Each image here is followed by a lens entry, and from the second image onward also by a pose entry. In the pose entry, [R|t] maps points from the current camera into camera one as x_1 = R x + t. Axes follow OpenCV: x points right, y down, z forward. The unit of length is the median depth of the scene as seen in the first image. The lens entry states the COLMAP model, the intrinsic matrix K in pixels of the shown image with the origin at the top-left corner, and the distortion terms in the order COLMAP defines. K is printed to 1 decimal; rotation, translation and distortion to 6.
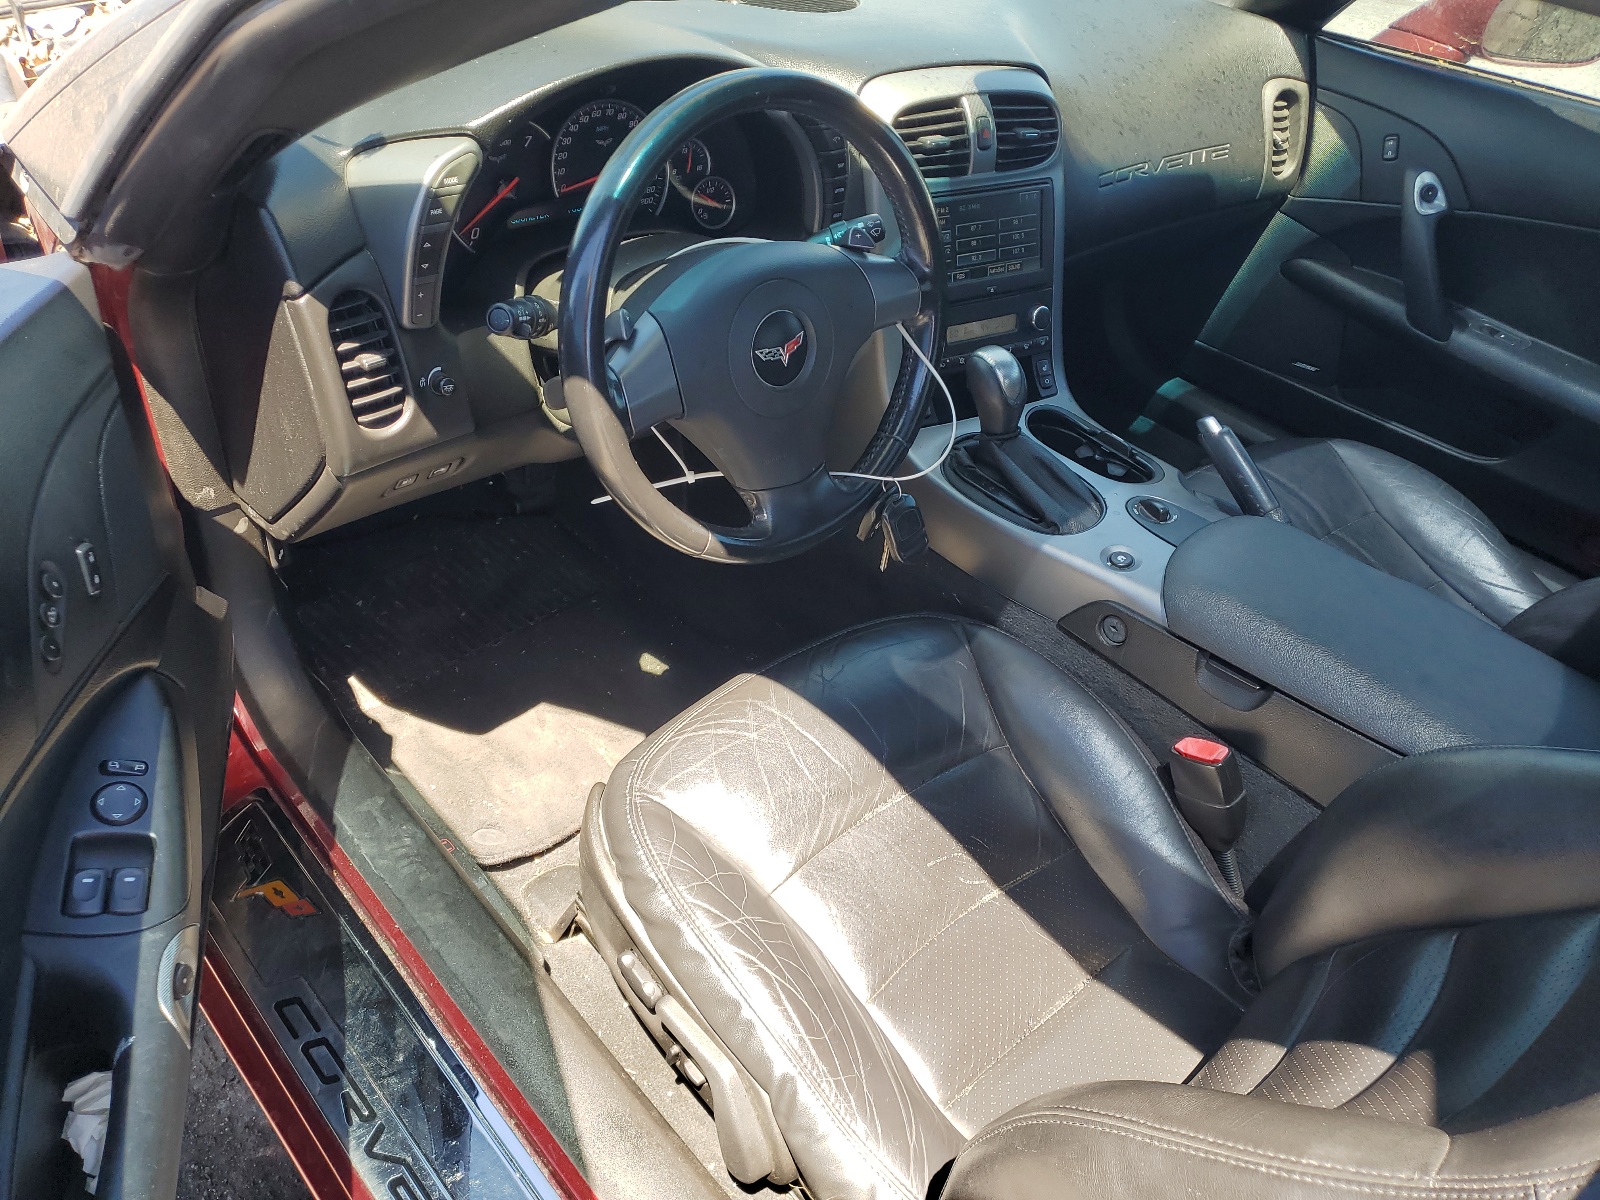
lens RADIAL K [[1225.7, 0, 799.2], [0, 1225.7, 571.7], [0, 0, 1]] dist [0.002217, -0.004054]
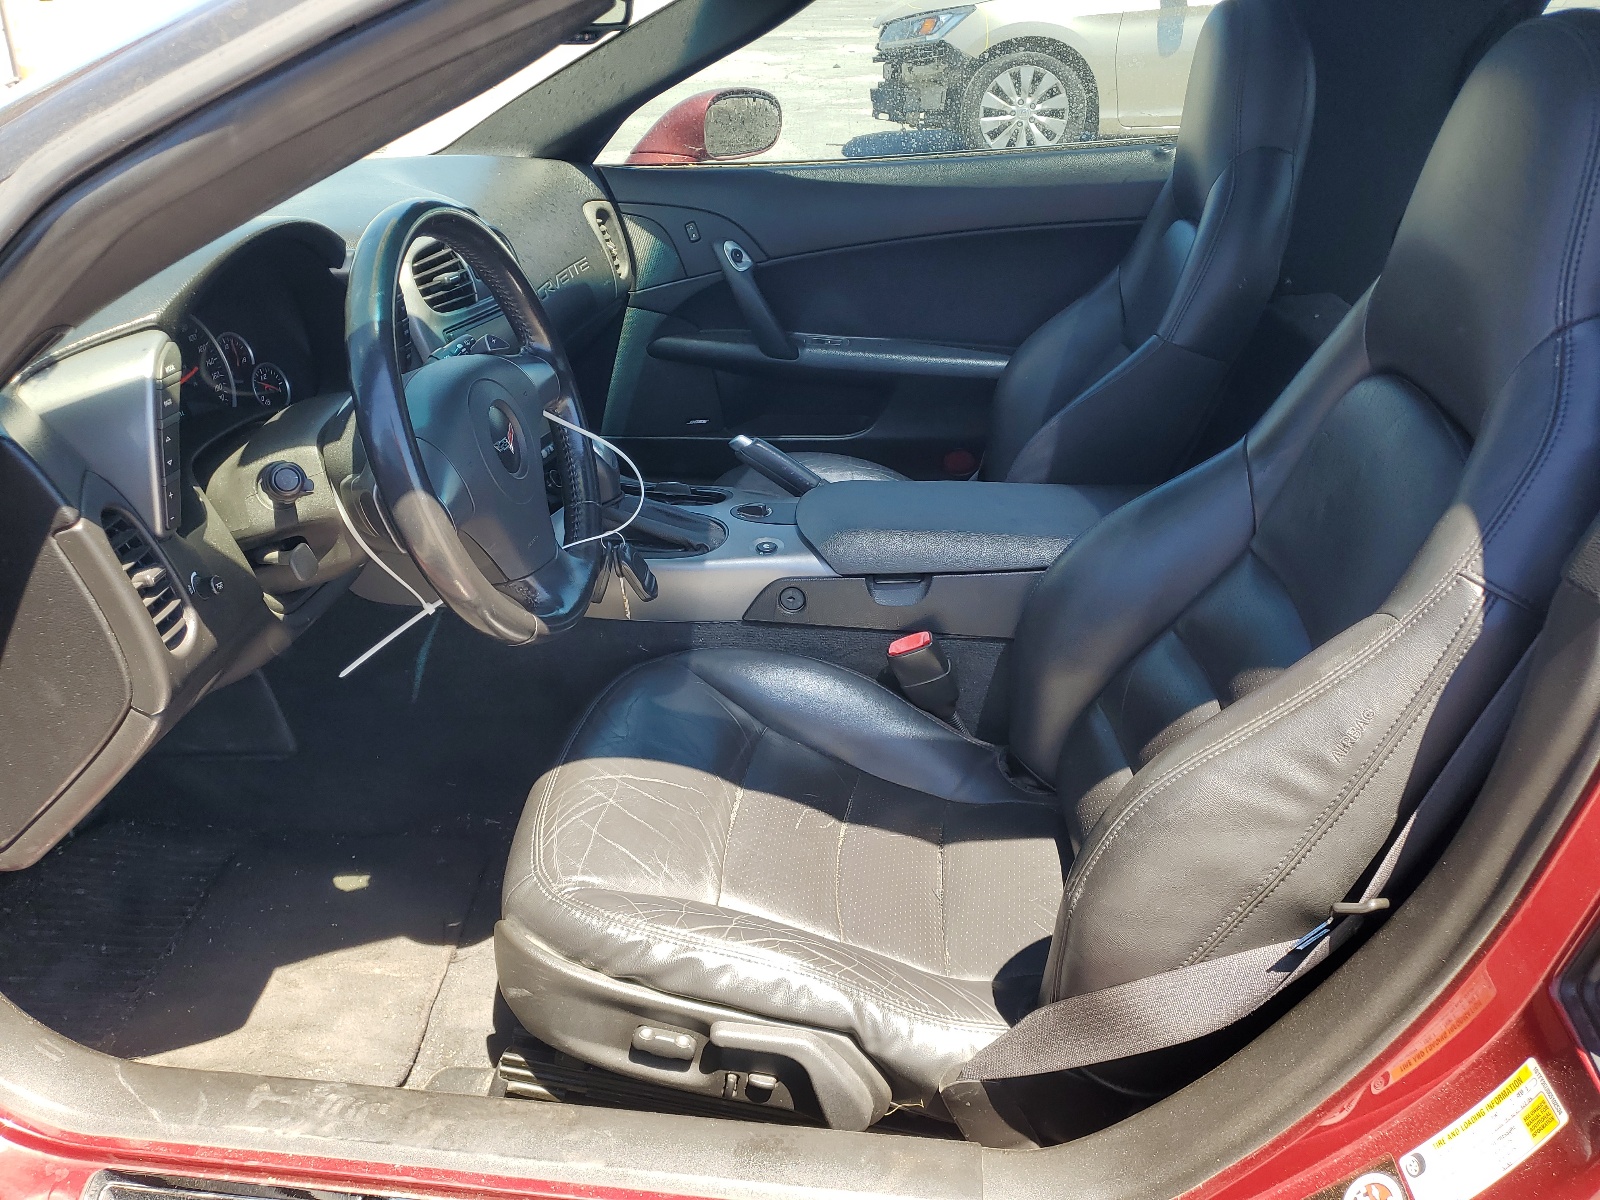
lens RADIAL K [[1225.7, 0, 799.2], [0, 1225.7, 571.7], [0, 0, 1]] dist [0.002217, -0.004054]
pose [[0.748193, -0.369837, 0.550843, -0.363095], [0.452630, 0.891551, -0.016205, 0.043363], [-0.485112, 0.261453, 0.834451, 0.003267]]
